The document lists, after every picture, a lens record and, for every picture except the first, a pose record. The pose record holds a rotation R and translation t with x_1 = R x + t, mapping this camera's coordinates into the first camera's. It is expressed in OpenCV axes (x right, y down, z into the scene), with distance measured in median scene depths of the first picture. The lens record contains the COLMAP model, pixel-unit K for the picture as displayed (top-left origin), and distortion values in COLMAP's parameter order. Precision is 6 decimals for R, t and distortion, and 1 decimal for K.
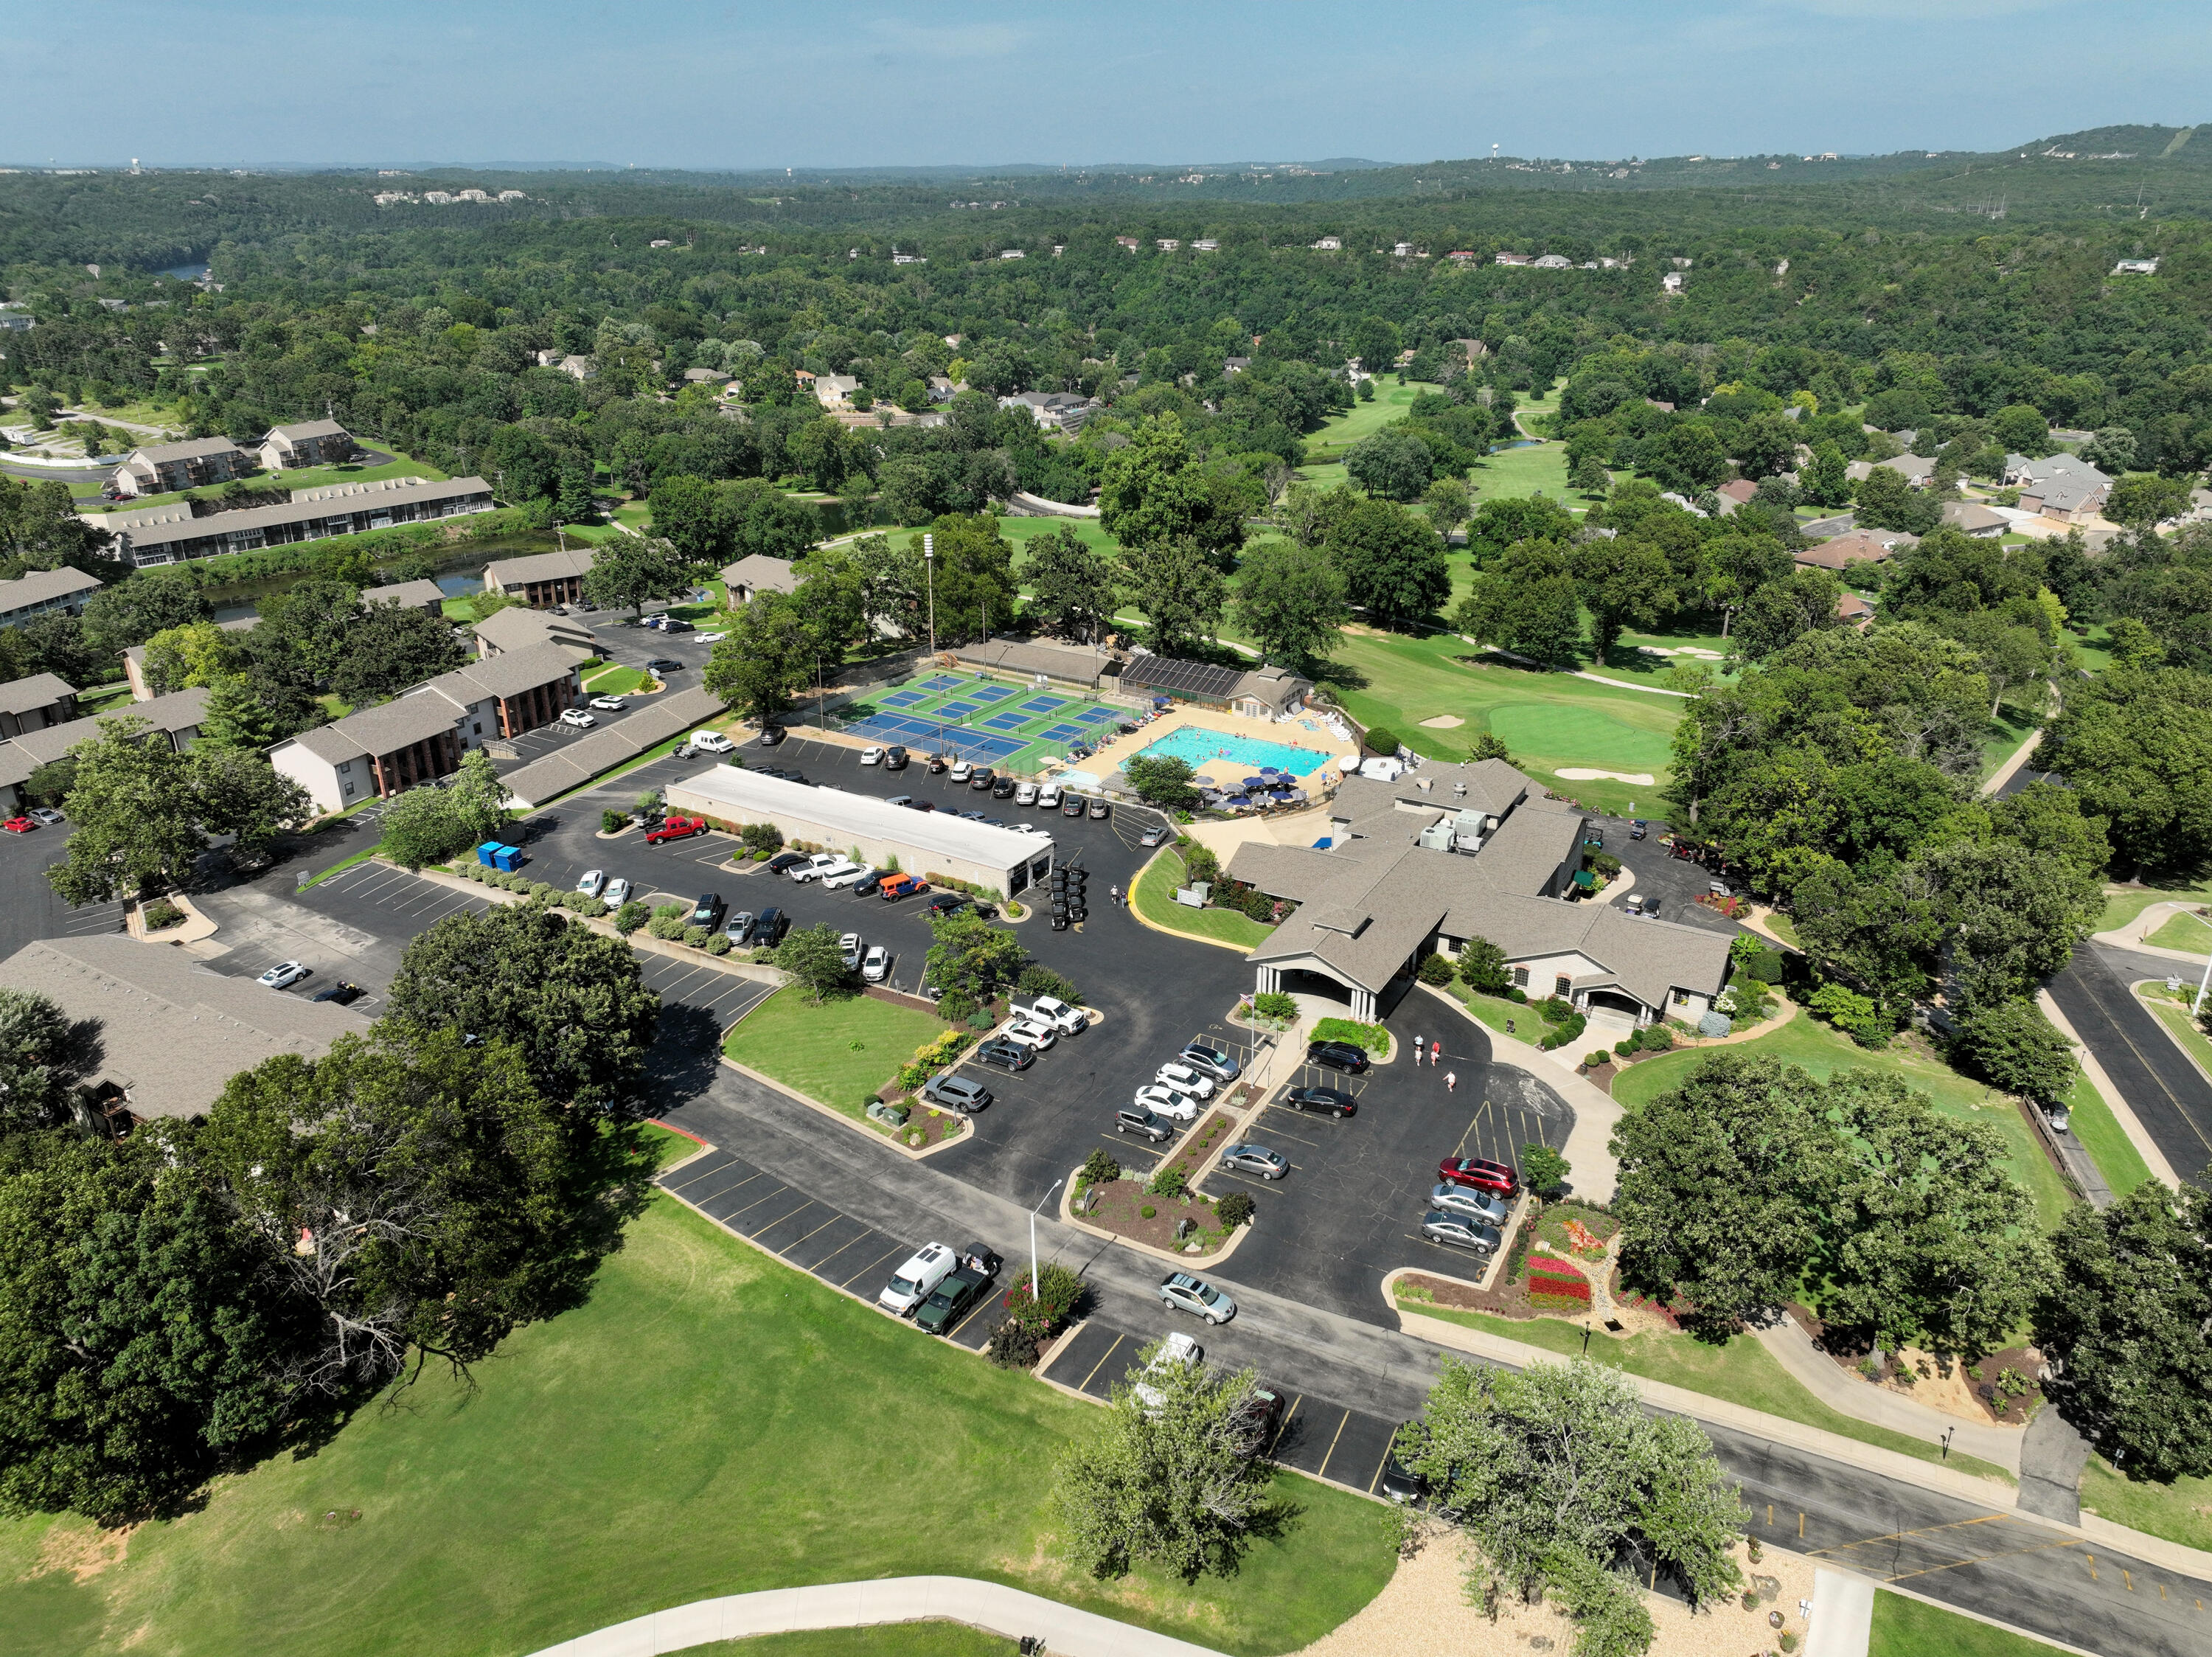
lens RADIAL K [[1565.4, 0, 1081.6], [0, 1565.4, 834.4], [0, 0, 1]] dist [0.039776, -0.083222]
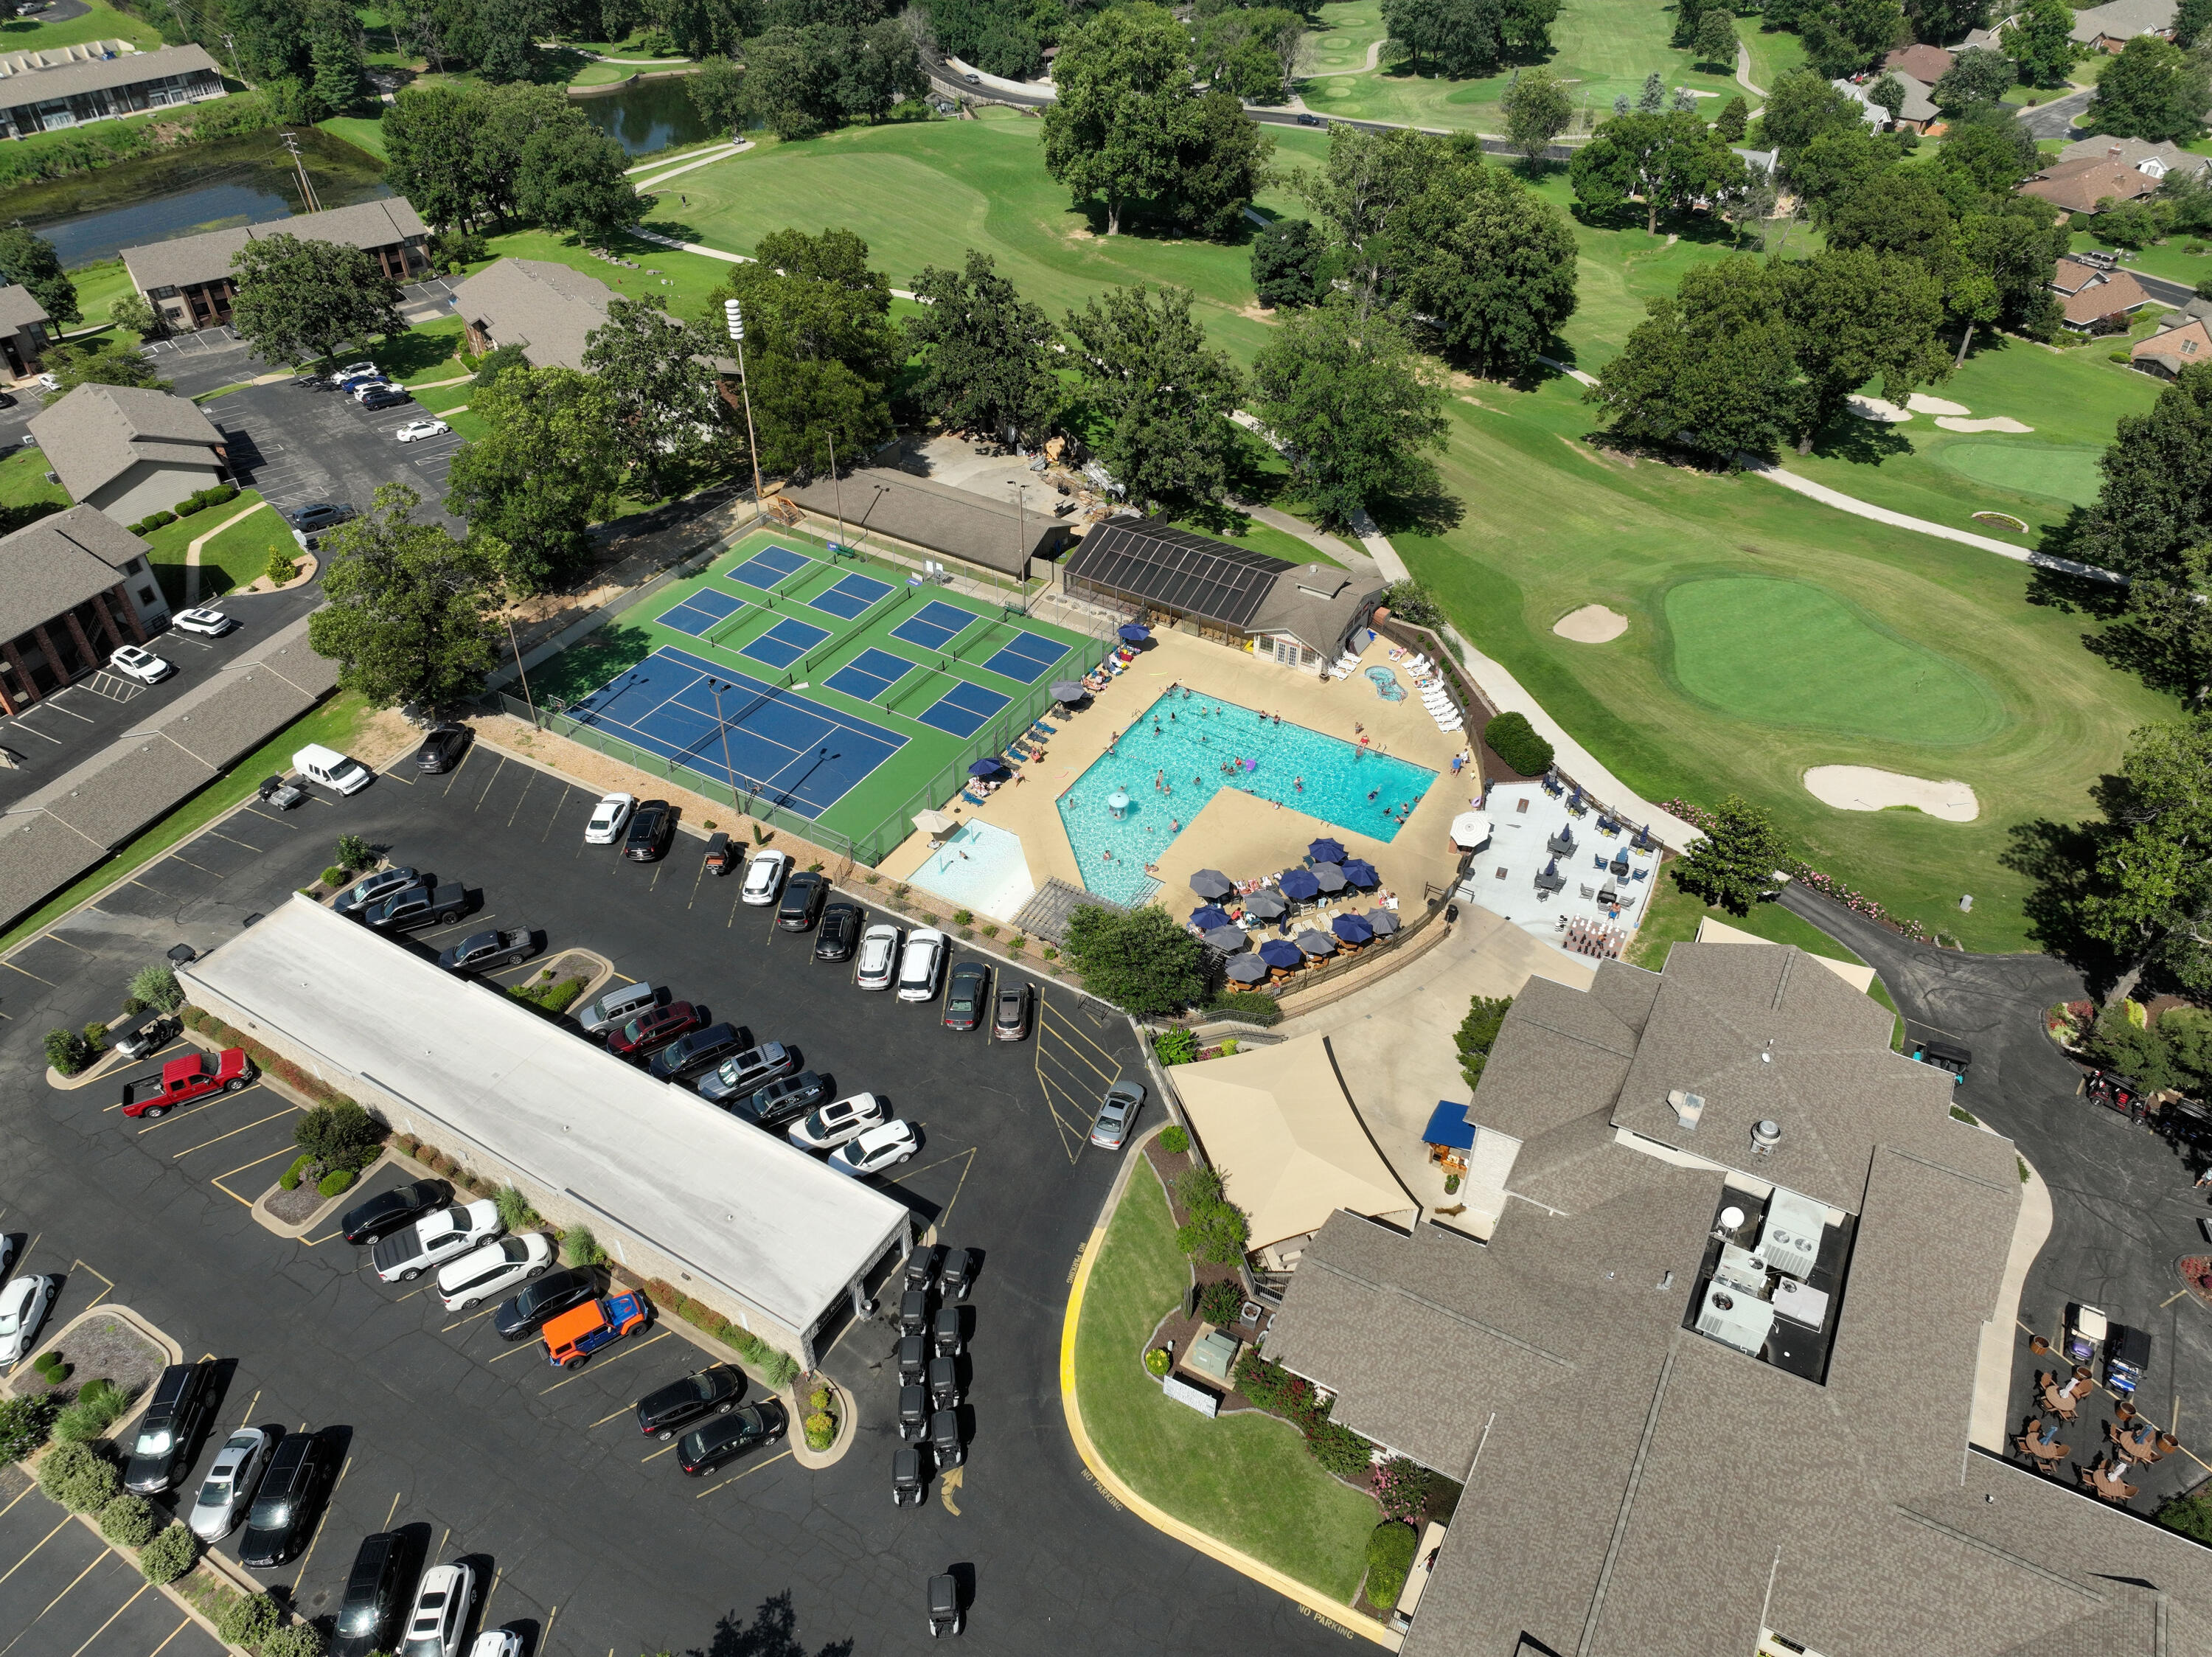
lens RADIAL K [[1561.0, 0, 1106.0], [0, 1561.0, 828.5], [0, 0, 1]] dist [0.000689, 0.019215]
pose [[0.999528, -0.018793, 0.024314, 0.021703], [0.011122, 0.958790, 0.283898, -0.156602], [-0.028647, -0.283494, 0.958546, 0.363999]]
